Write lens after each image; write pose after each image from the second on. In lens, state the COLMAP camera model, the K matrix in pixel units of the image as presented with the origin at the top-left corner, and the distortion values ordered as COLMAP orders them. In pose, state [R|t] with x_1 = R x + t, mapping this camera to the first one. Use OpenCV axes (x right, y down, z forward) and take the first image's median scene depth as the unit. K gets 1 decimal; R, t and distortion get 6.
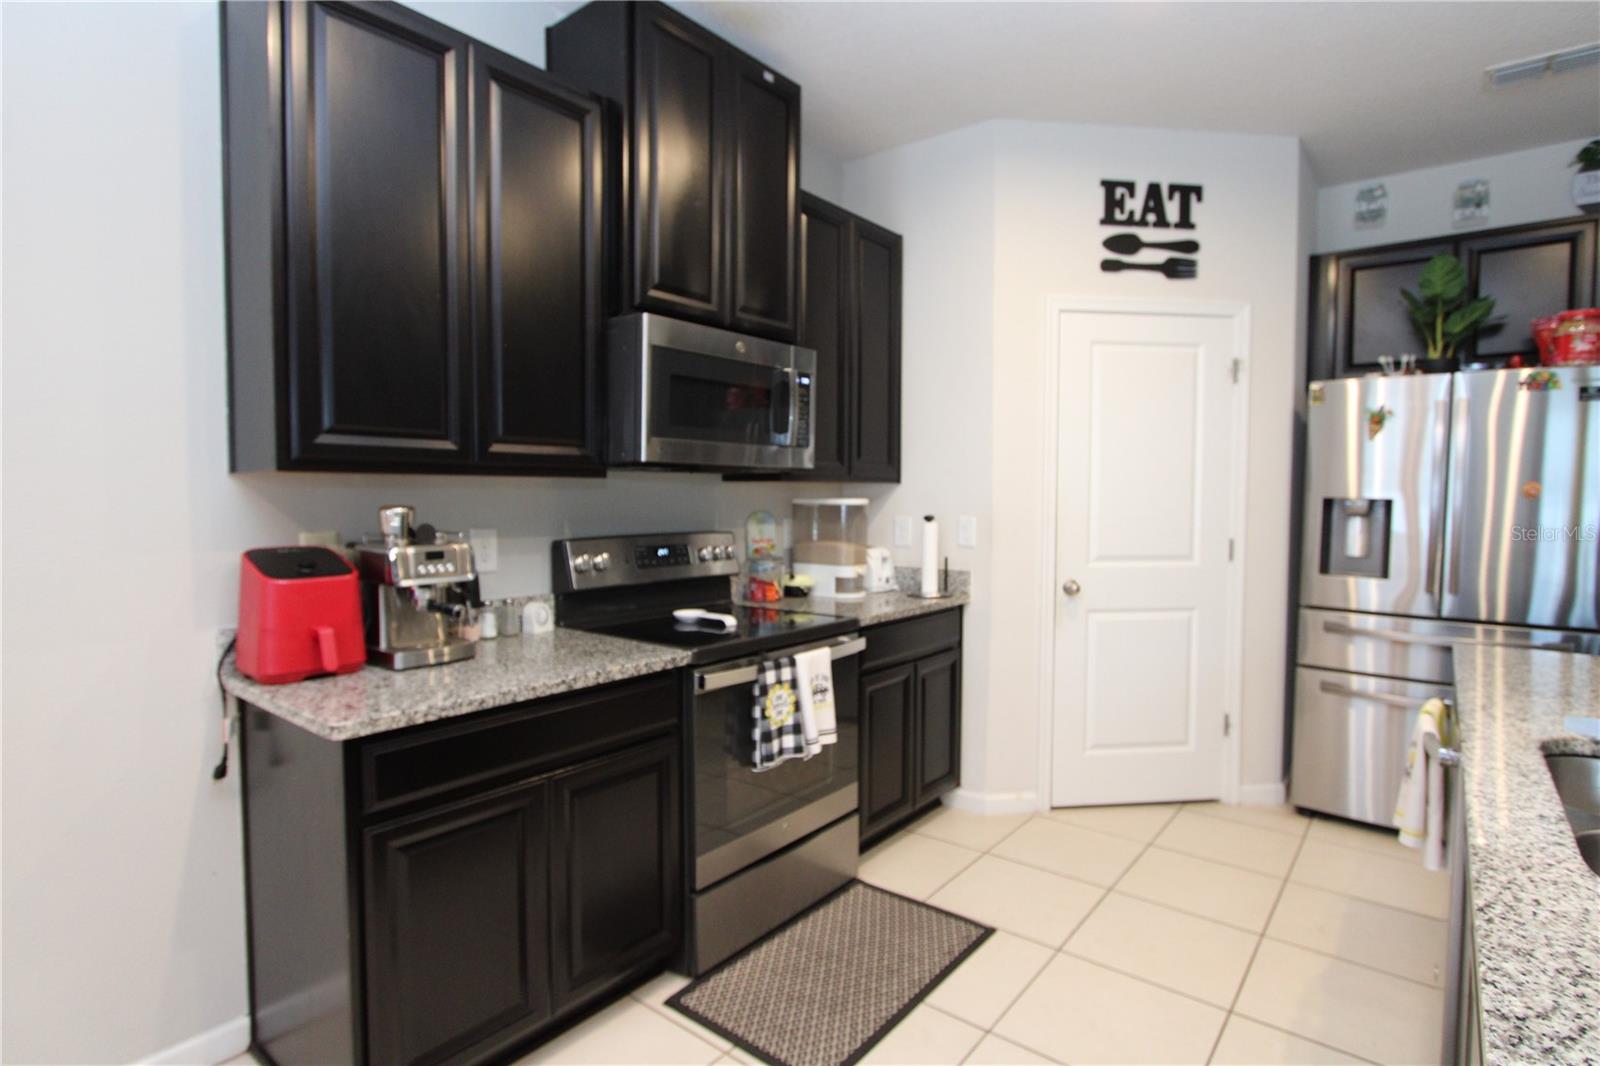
lens RADIAL K [[805.4, 0, 802.3], [0, 805.4, 526.5], [0, 0, 1]] dist [-0.019317, 0.001493]
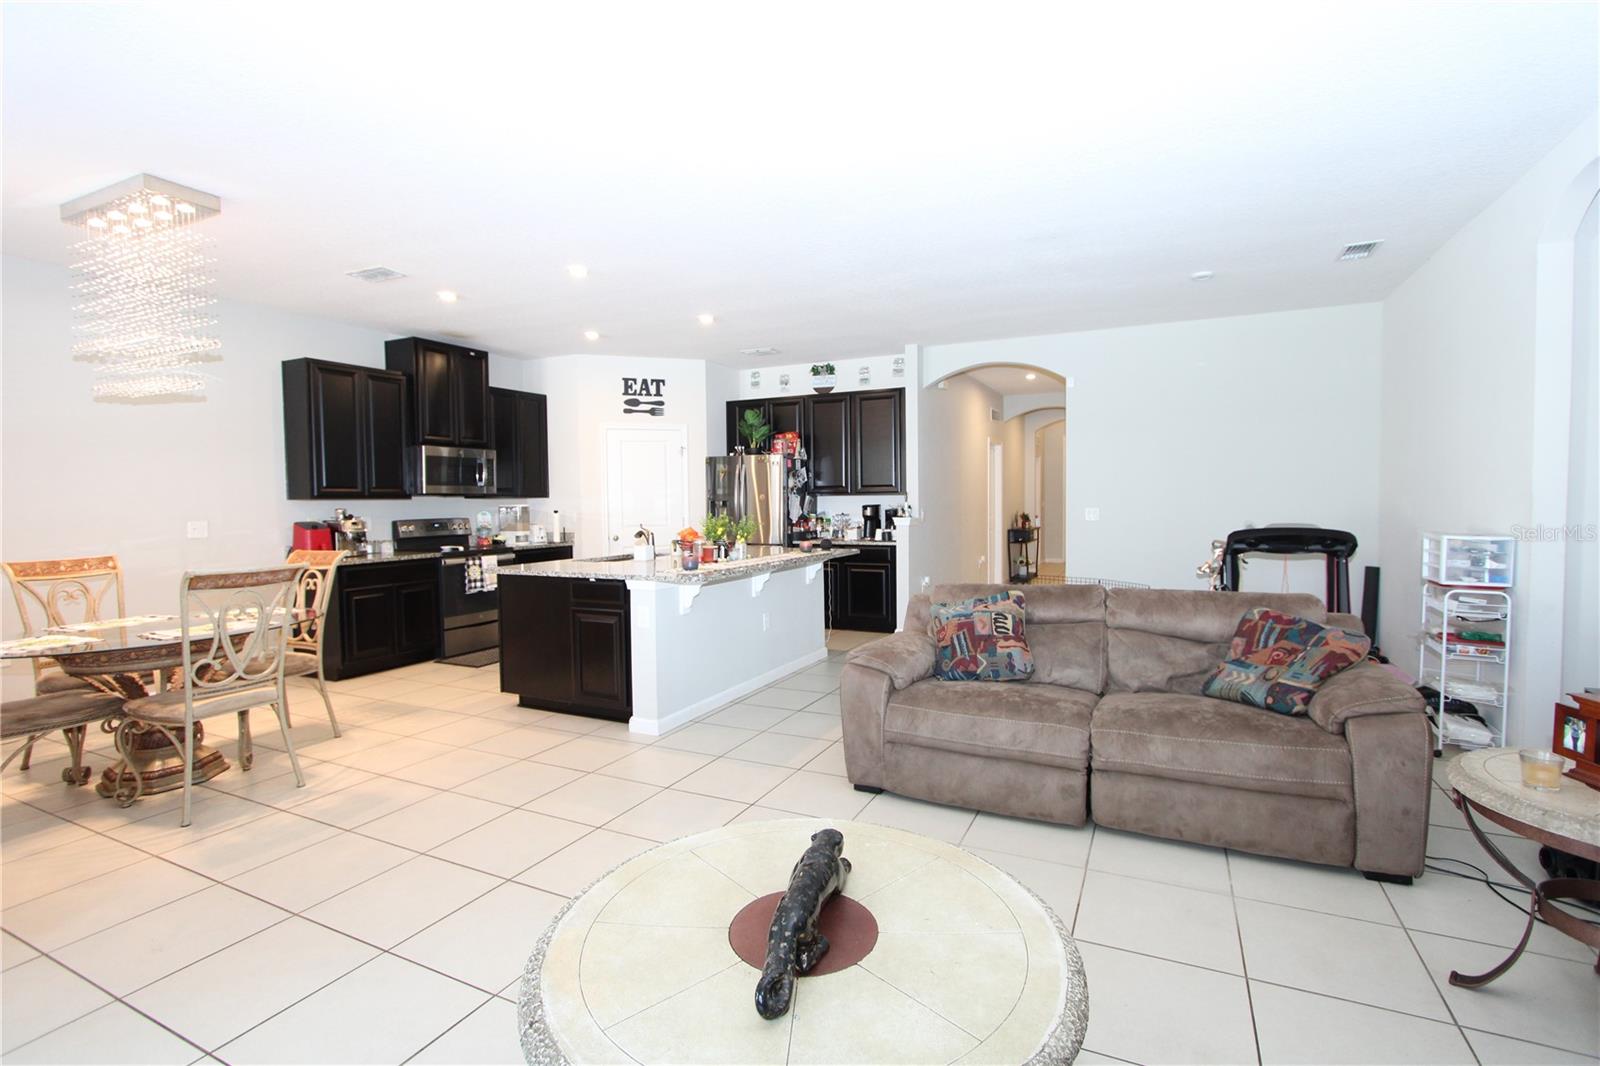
lens RADIAL K [[743.9, 0, 807.3], [0, 743.9, 526.3], [0, 0, 1]] dist [-0.015512, 0.001597]
pose [[0.975004, -0.024093, 0.220878, 0.414314], [0.025191, 0.999680, -0.002154, 0.060644], [-0.220755, 0.007664, 0.975299, -1.436590]]
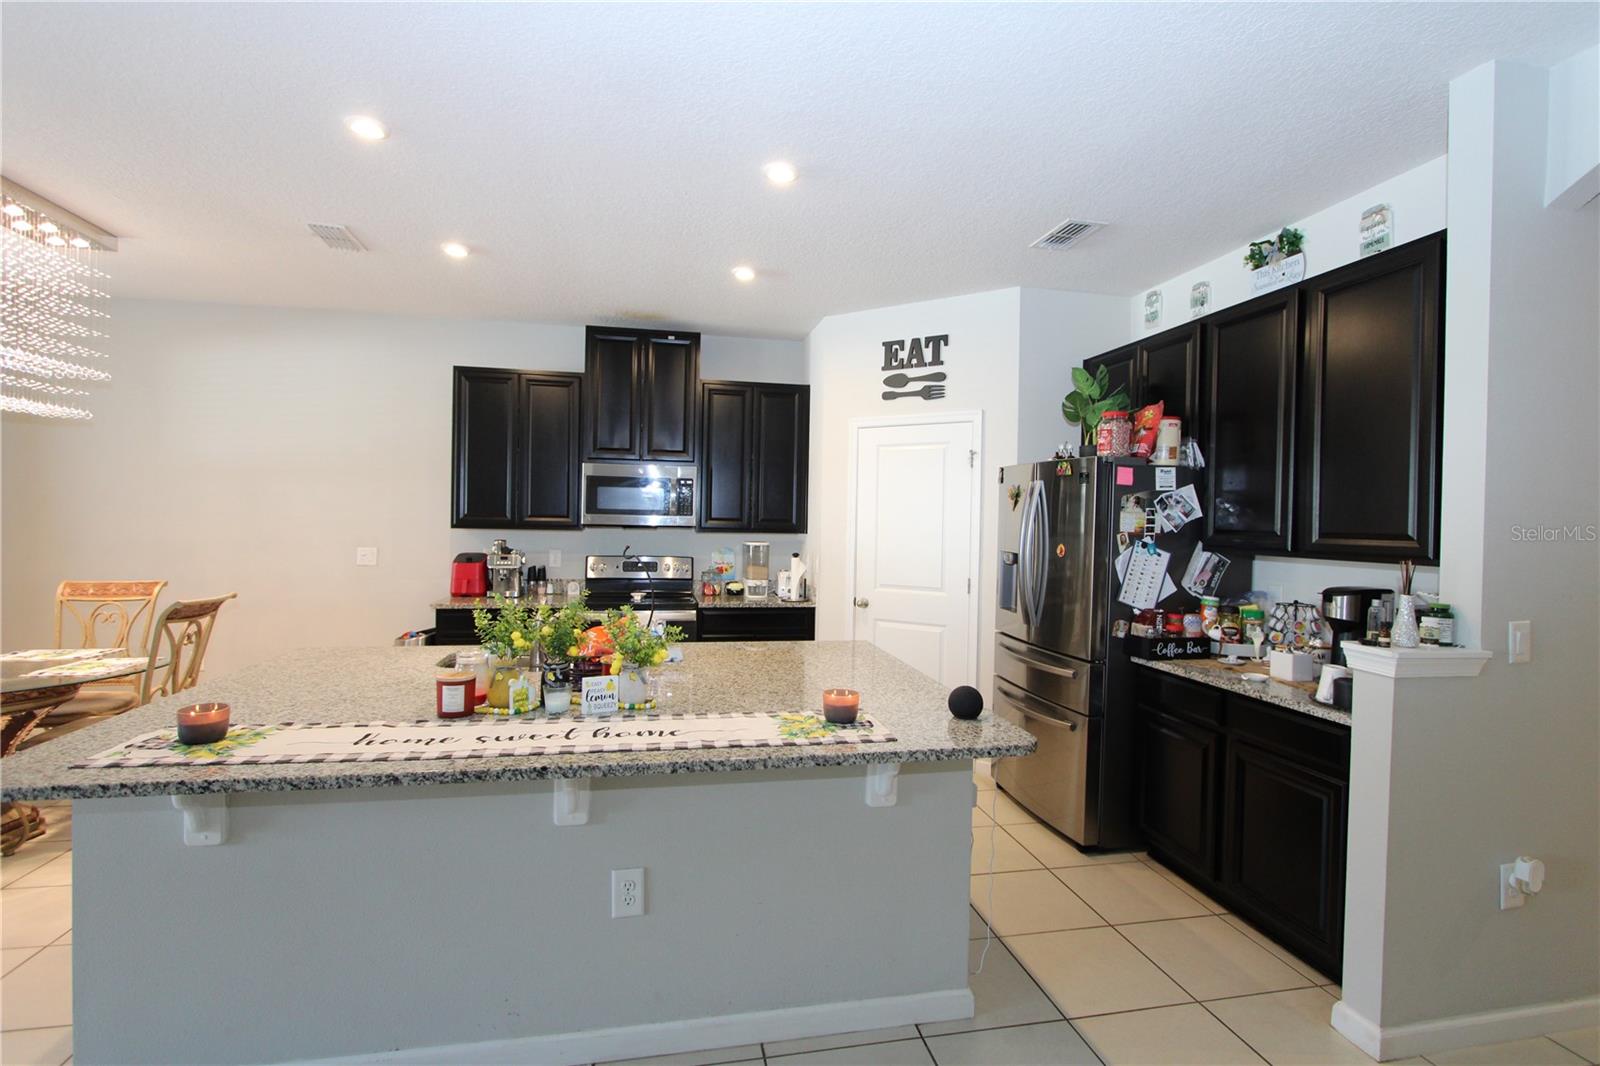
lens RADIAL K [[743.9, 0, 803.9], [0, 743.9, 530.6], [0, 0, 1]] dist [-0.015512, 0.001597]
pose [[0.773360, 0.019192, -0.633677, 1.181248], [-0.043079, 0.998822, -0.022325, -0.027511], [0.632502, 0.044563, 0.773275, -0.203230]]
